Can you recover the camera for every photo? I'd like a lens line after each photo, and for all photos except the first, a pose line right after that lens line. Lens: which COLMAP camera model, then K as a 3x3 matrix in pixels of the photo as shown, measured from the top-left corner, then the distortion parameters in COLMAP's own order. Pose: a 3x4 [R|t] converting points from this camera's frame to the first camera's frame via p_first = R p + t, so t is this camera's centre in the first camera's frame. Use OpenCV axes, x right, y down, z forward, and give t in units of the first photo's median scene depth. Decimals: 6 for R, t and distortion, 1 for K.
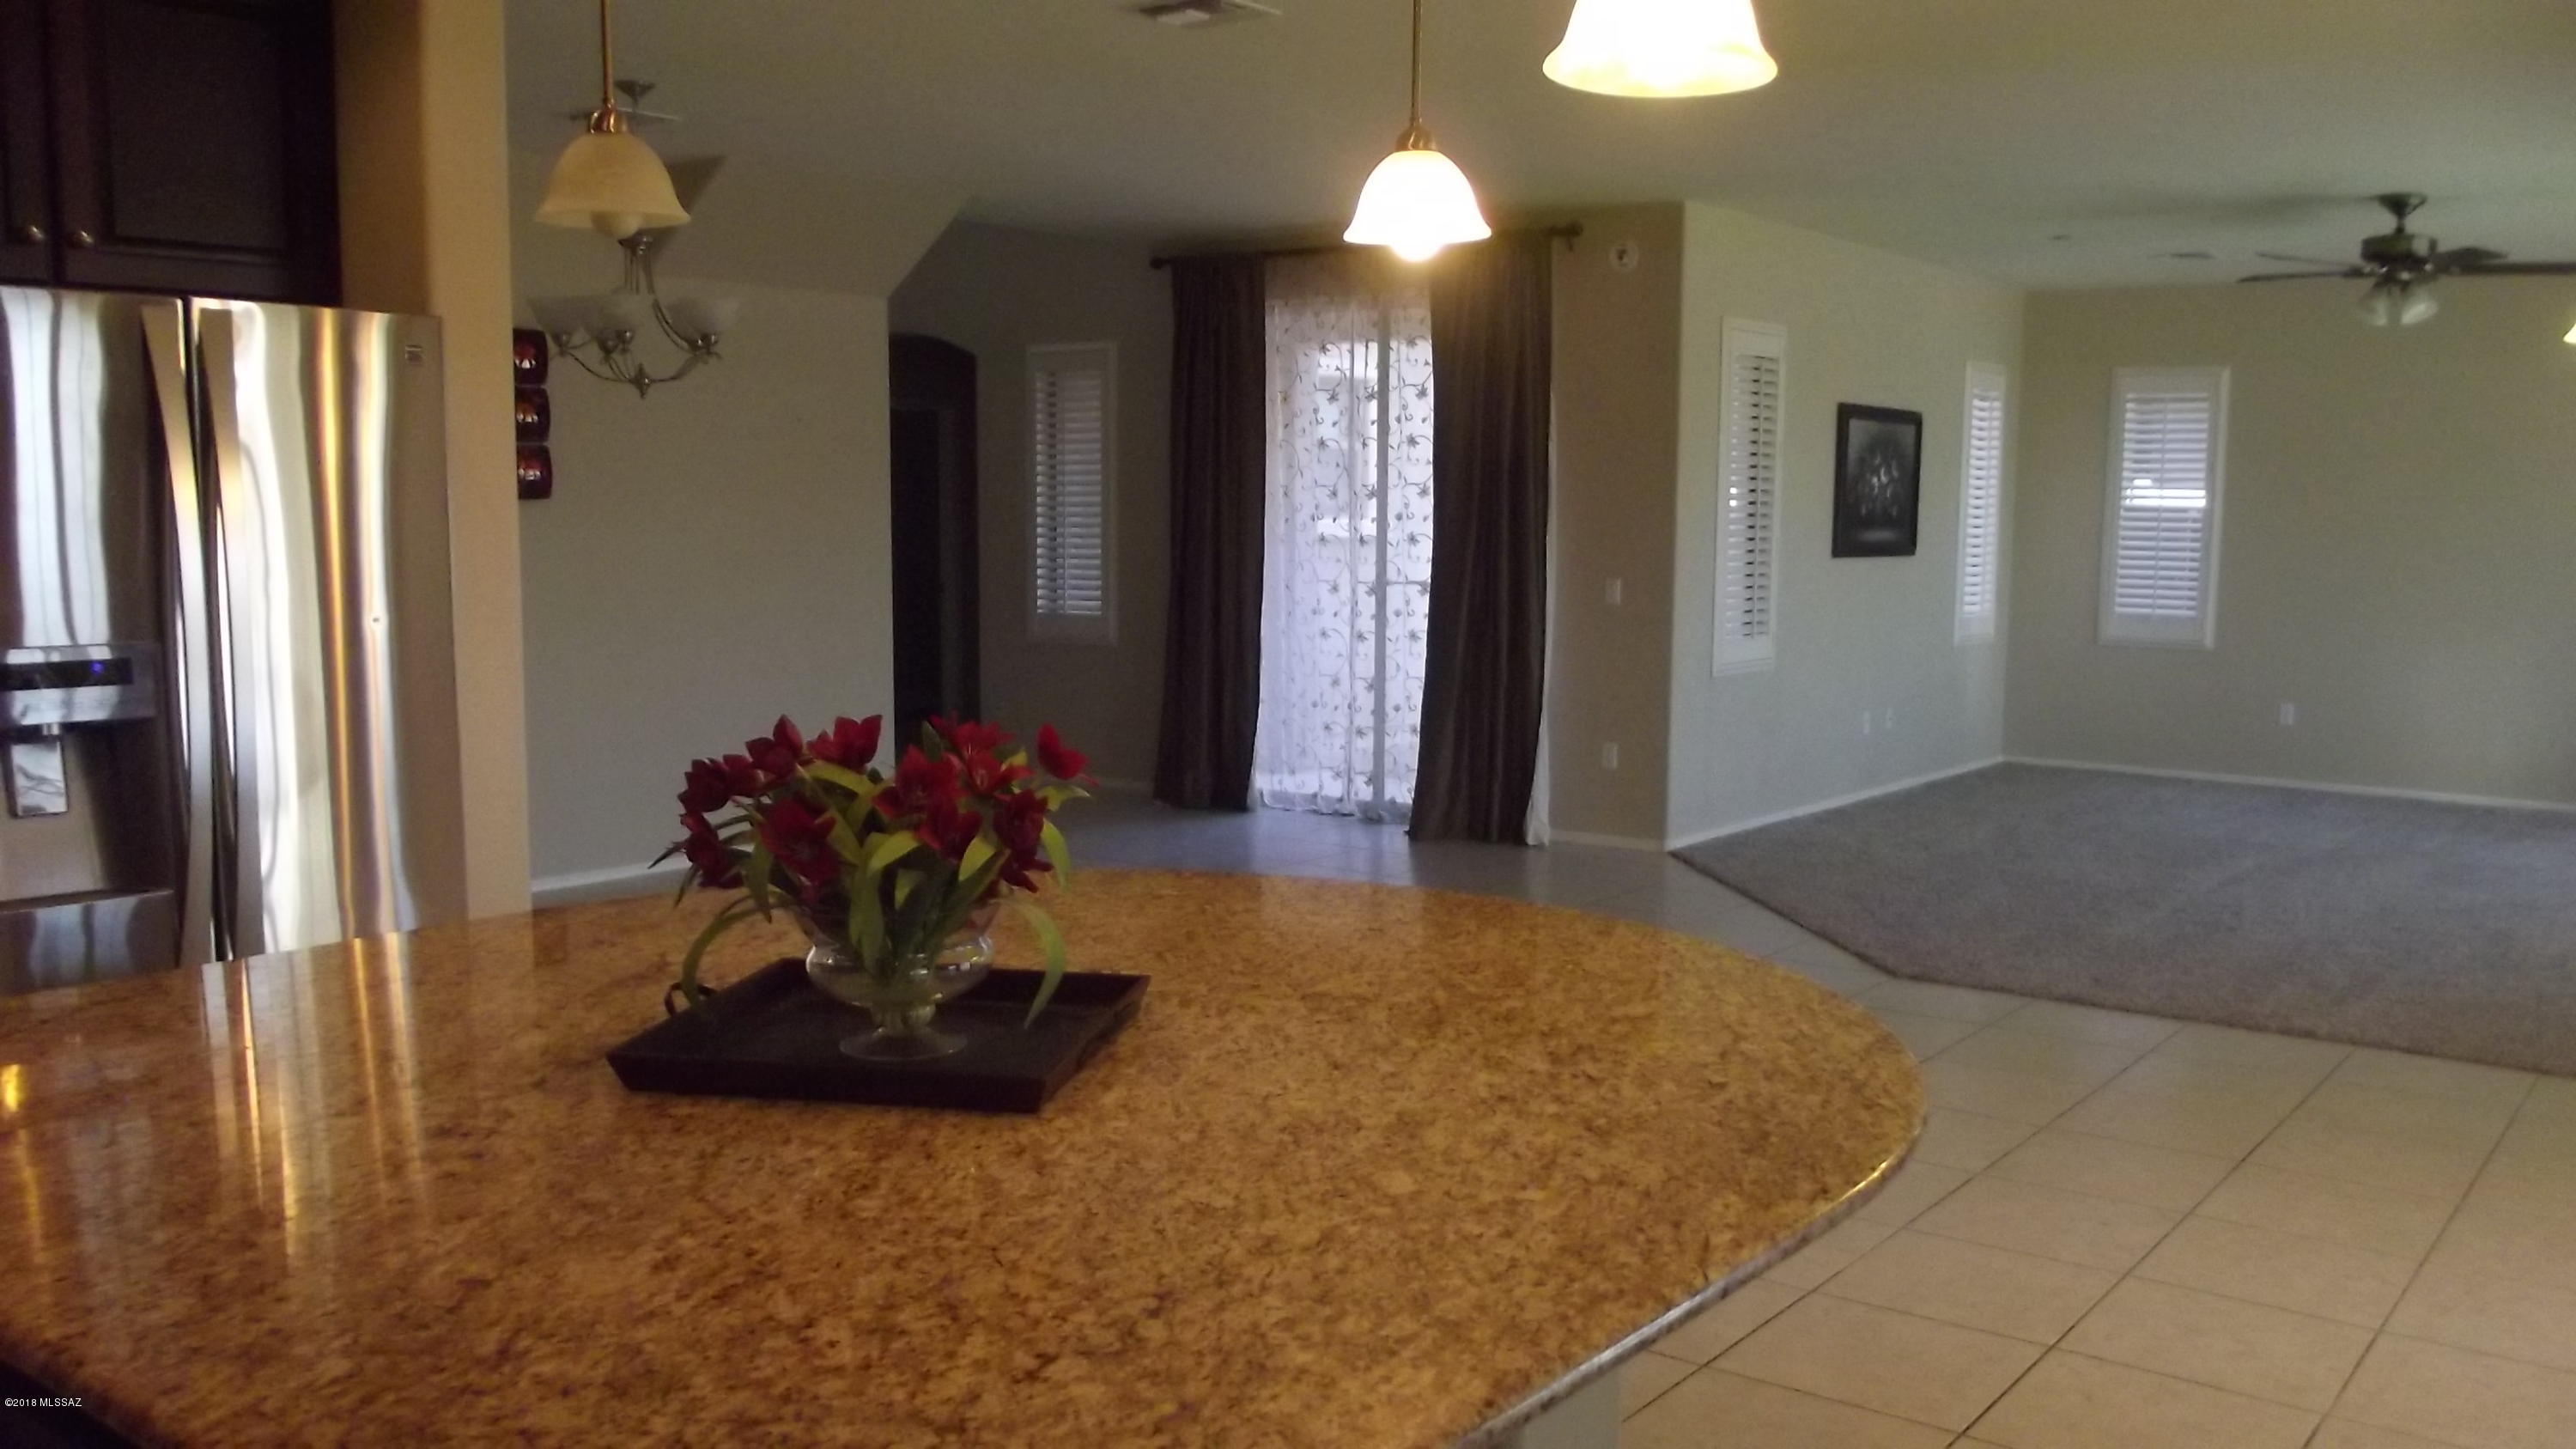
lens RADIAL K [[2106.4, 0, 1298.7], [0, 2106.4, 749.3], [0, 0, 1]] dist [-0.047295, 0.033623]
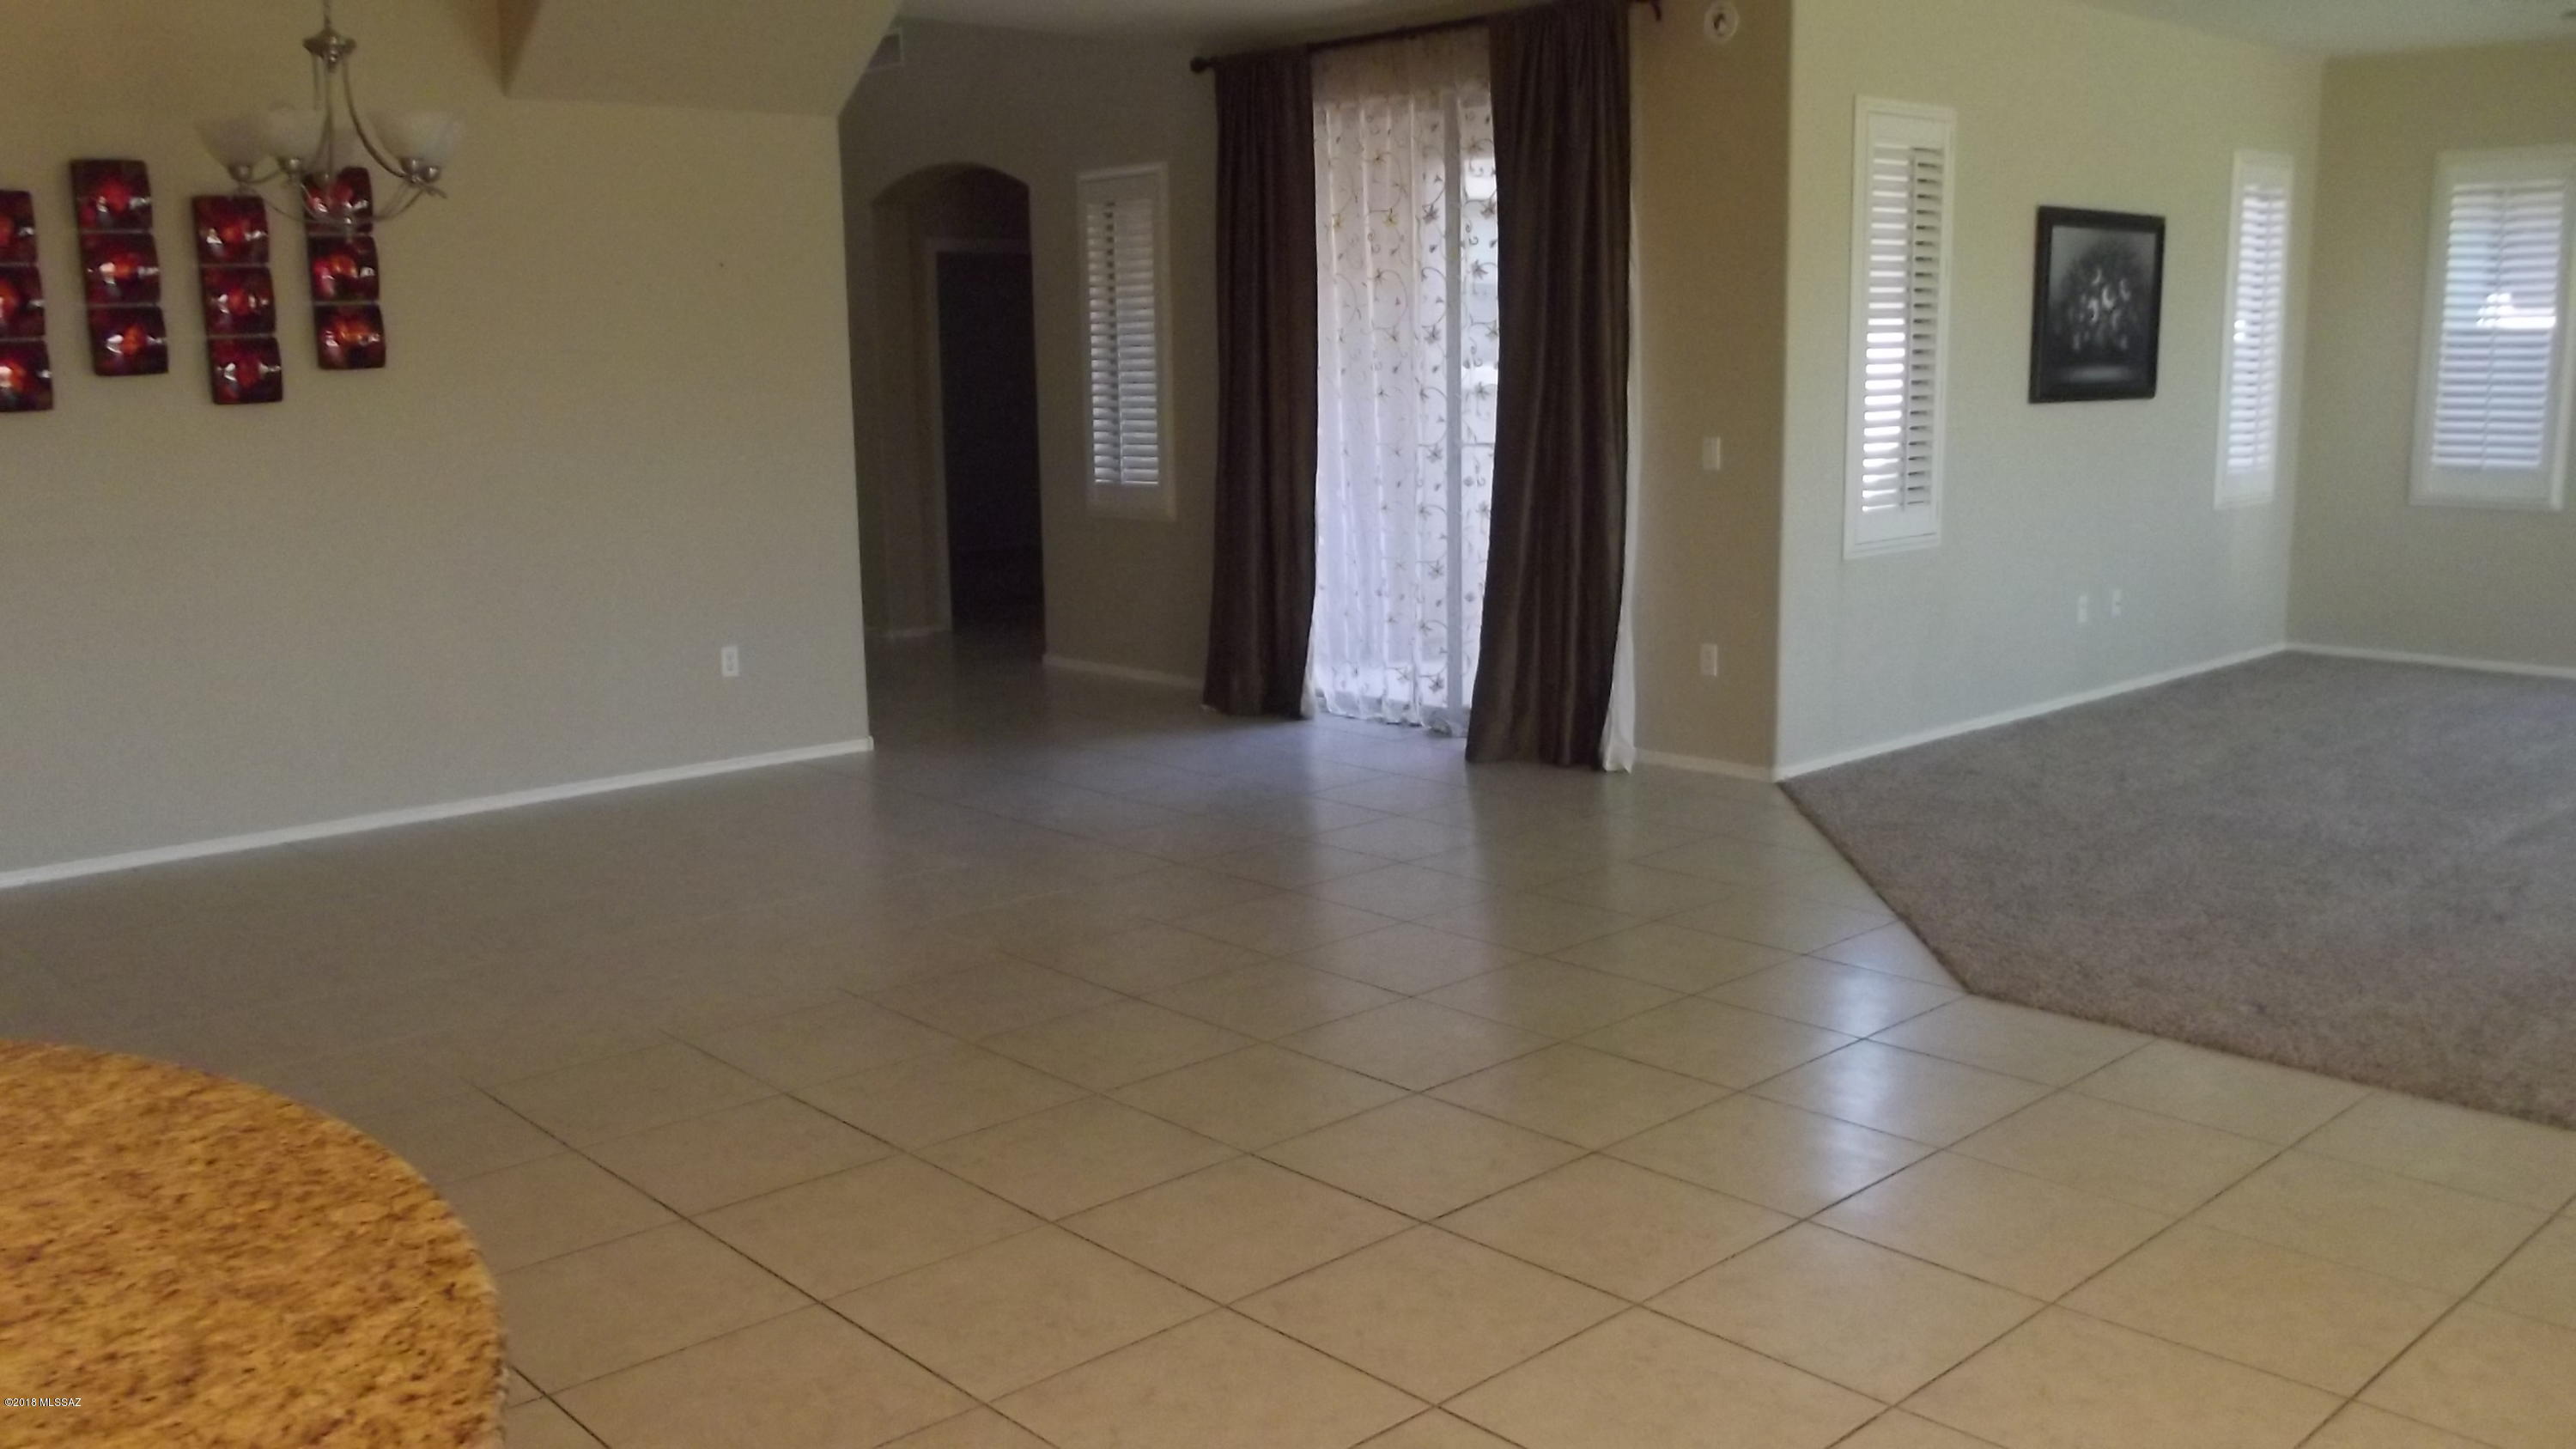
lens RADIAL K [[2106.4, 0, 1309.4], [0, 2106.4, 730.7], [0, 0, 1]] dist [-0.047295, 0.033623]
pose [[0.986267, 0.006320, -0.165040, 0.131406], [0.004255, 0.997964, 0.063642, -0.021806], [0.165106, -0.063470, 0.984231, 0.187562]]
